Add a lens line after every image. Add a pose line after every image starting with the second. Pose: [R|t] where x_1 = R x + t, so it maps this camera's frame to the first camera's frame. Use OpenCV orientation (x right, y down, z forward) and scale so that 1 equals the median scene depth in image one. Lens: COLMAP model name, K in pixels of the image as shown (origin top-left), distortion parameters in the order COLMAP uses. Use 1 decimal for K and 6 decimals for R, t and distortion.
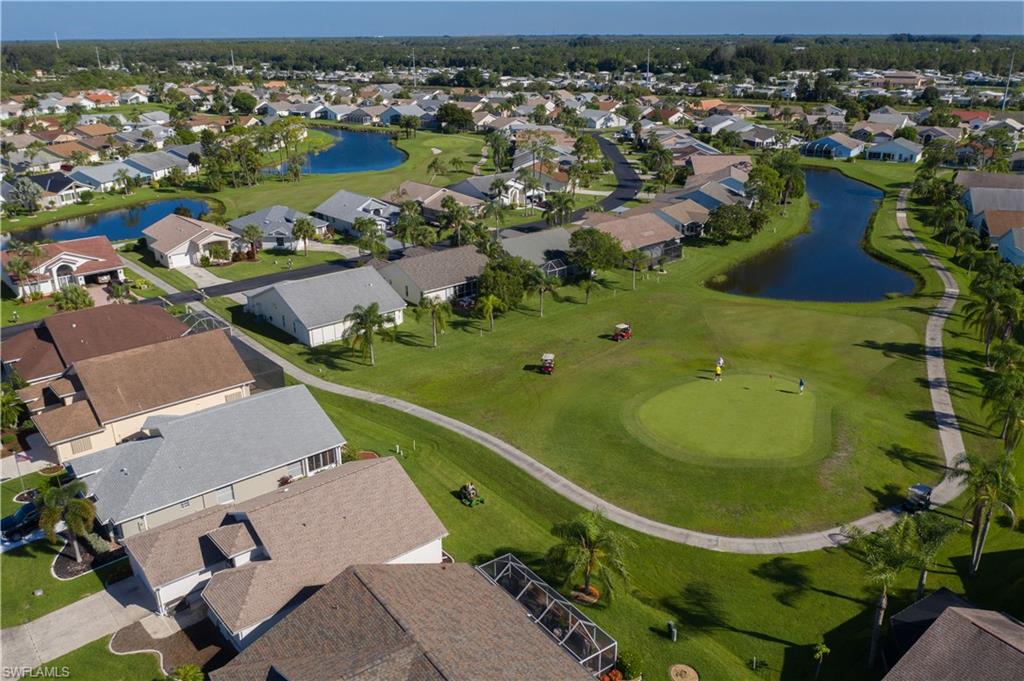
lens RADIAL K [[814.4, 0, 512.0], [0, 814.4, 340.5], [0, 0, 1]] dist [-0.008933, 0.001453]
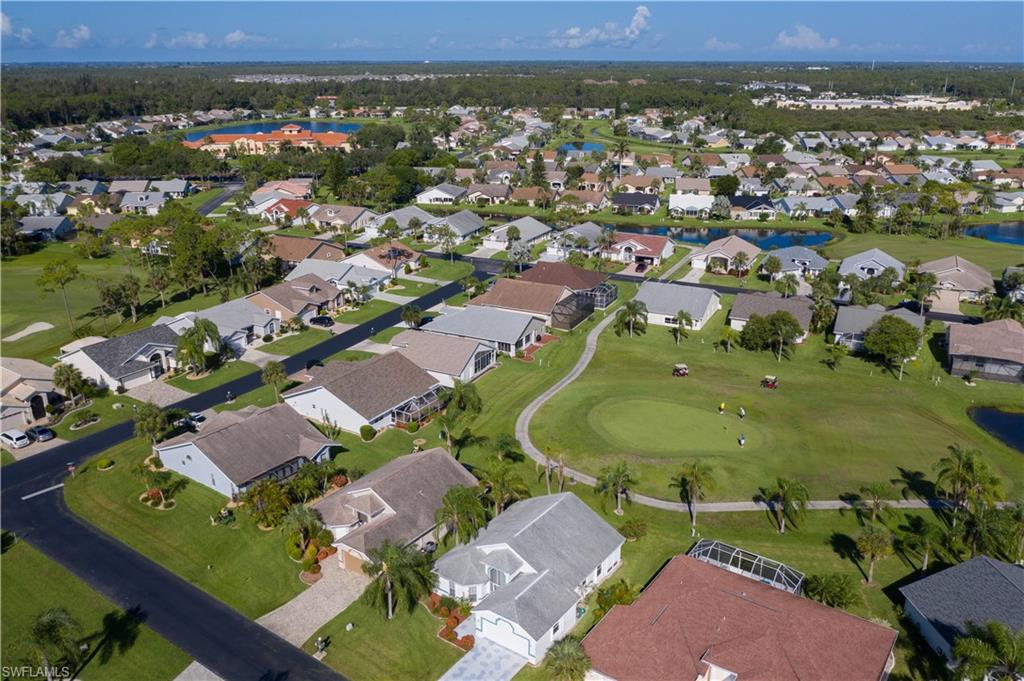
lens RADIAL K [[814.4, 0, 512.0], [0, 814.4, 340.5], [0, 0, 1]] dist [-0.008933, 0.001453]
pose [[0.399736, 0.309778, -0.862698, 0.872086], [-0.329843, 0.926729, 0.179936, -0.137758], [0.855228, 0.212628, 0.472625, 0.037803]]
